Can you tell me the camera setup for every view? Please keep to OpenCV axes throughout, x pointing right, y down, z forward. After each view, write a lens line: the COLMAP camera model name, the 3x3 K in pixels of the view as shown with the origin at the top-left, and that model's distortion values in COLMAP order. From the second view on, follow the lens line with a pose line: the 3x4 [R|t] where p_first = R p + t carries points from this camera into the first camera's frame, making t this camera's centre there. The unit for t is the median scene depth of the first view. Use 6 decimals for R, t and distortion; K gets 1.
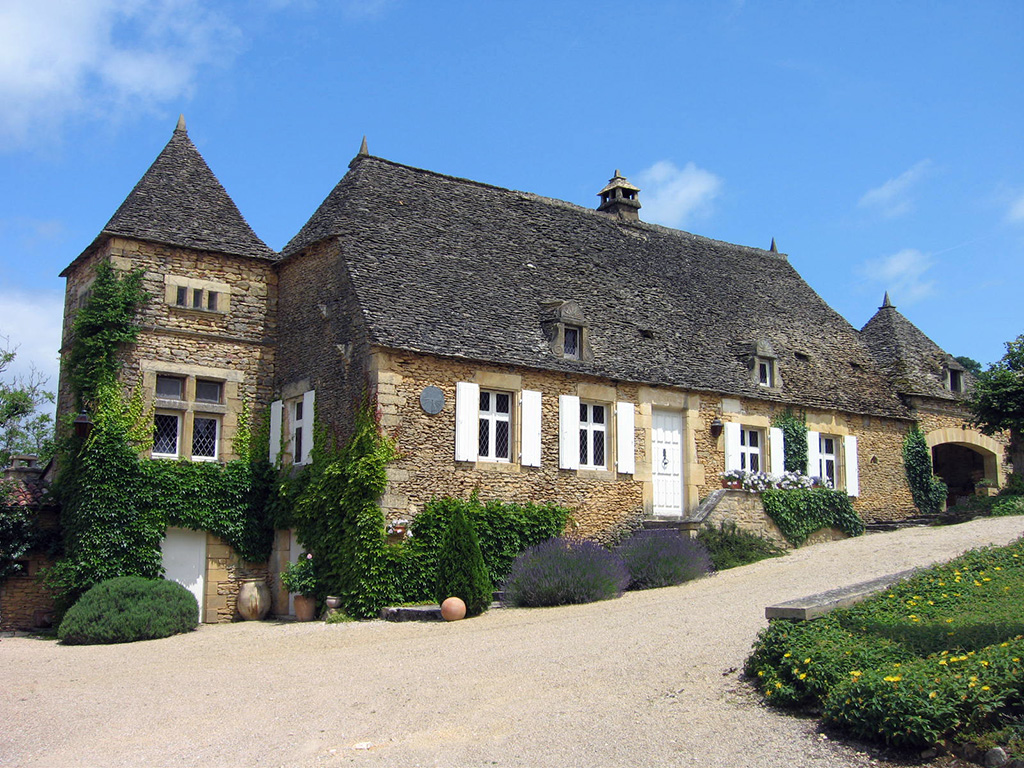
lens RADIAL K [[1110.9, 0, 506.8], [0, 1110.9, 388.3], [0, 0, 1]] dist [-0.102086, 0.000000]
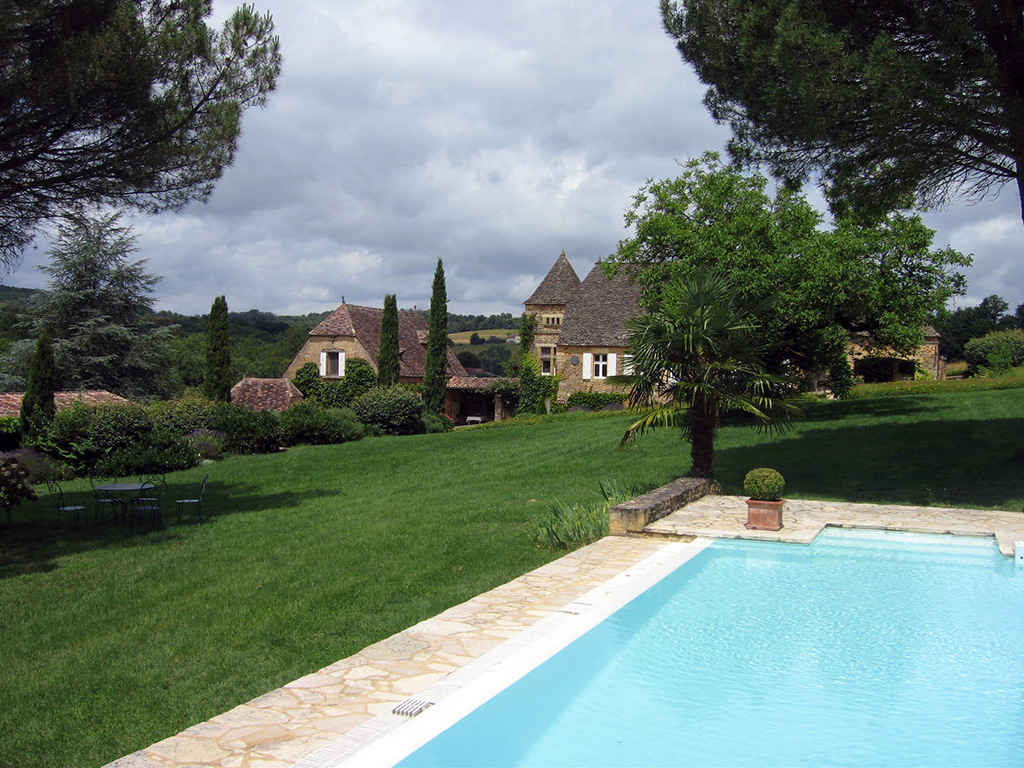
lens RADIAL K [[1110.9, 0, 519.6], [0, 1110.9, 384.2], [0, 0, 1]] dist [-0.102086, 0.000000]
pose [[0.558916, 0.018306, -0.829022, 2.247127], [0.120942, 0.987266, 0.103338, -0.242890], [0.820357, -0.158021, 0.549584, -0.784002]]
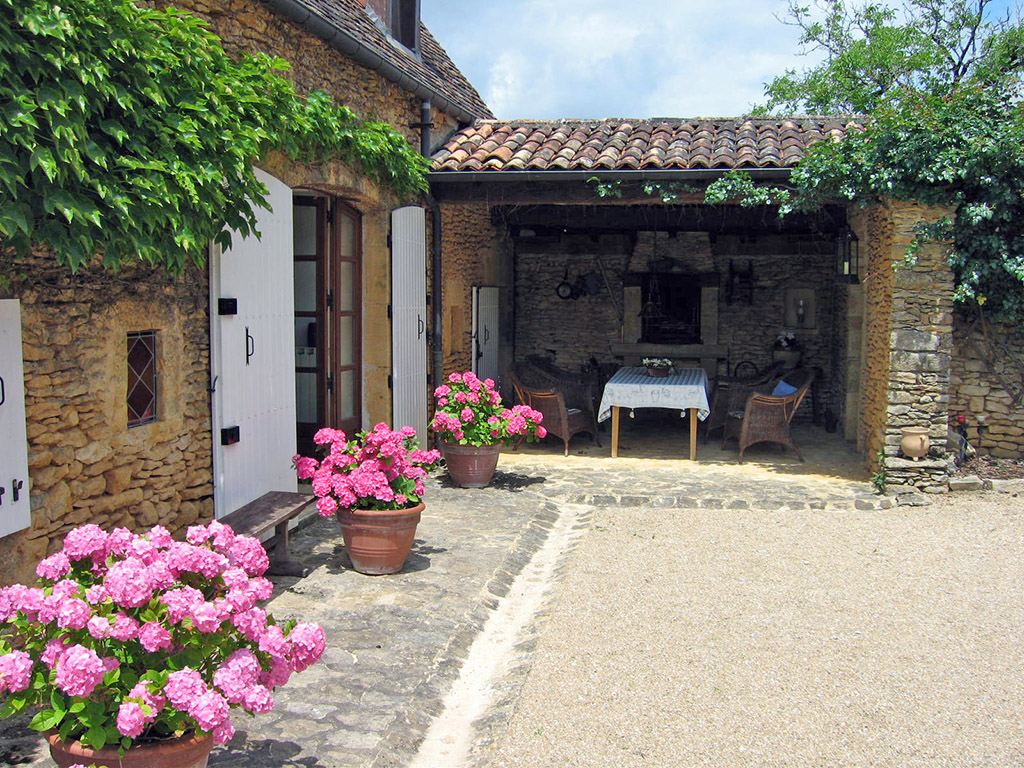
lens RADIAL K [[1110.9, 0, 516.1], [0, 1110.9, 384.6], [0, 0, 1]] dist [-0.102086, 0.000000]
pose [[0.686010, 0.066751, -0.724523, -0.321132], [0.114276, 0.973539, 0.197894, 0.085576], [0.718562, -0.218553, 0.660230, 0.581060]]
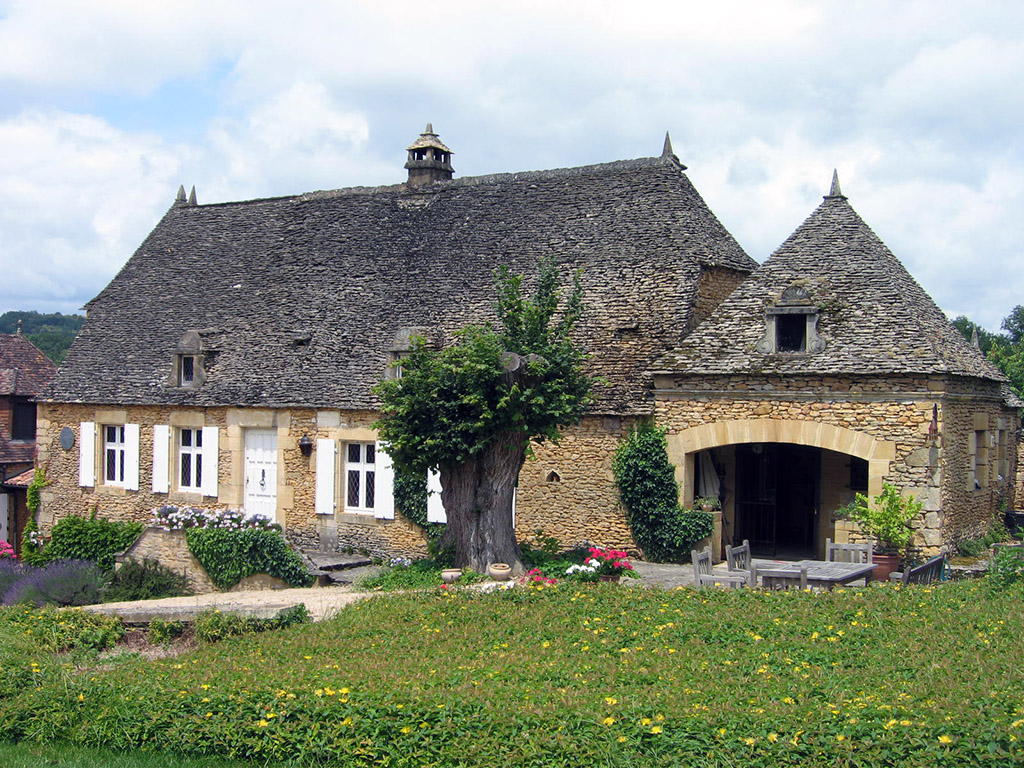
lens RADIAL K [[1278.9, 0, 503.8], [0, 1278.9, 388.3], [0, 0, 1]] dist [-0.113543, 0.000000]
pose [[0.399865, -0.011470, -0.916502, 1.344892], [0.136343, 0.989541, 0.047101, -0.042122], [0.906377, -0.143793, 0.397246, 0.822483]]
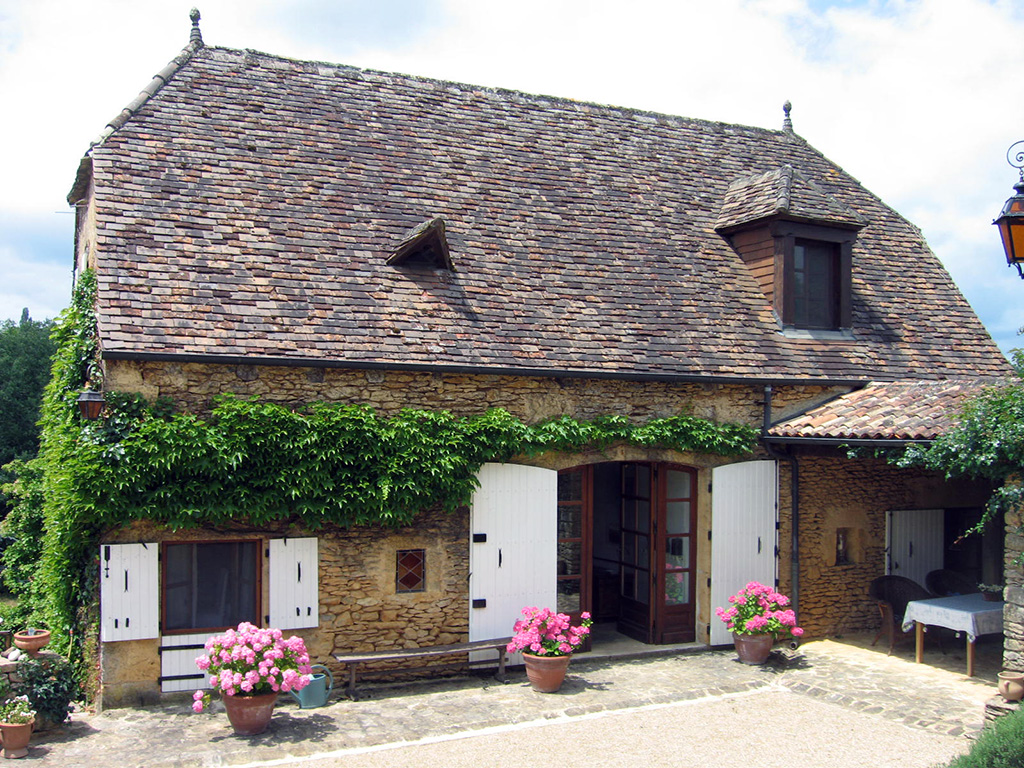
lens RADIAL K [[1110.9, 0, 511.3], [0, 1110.9, 384.2], [0, 0, 1]] dist [-0.102086, 0.000000]
pose [[-0.178116, -0.036608, -0.983328, -0.027108], [0.152635, 0.986185, -0.064362, 0.075376], [0.972099, -0.161555, -0.170067, 0.840268]]
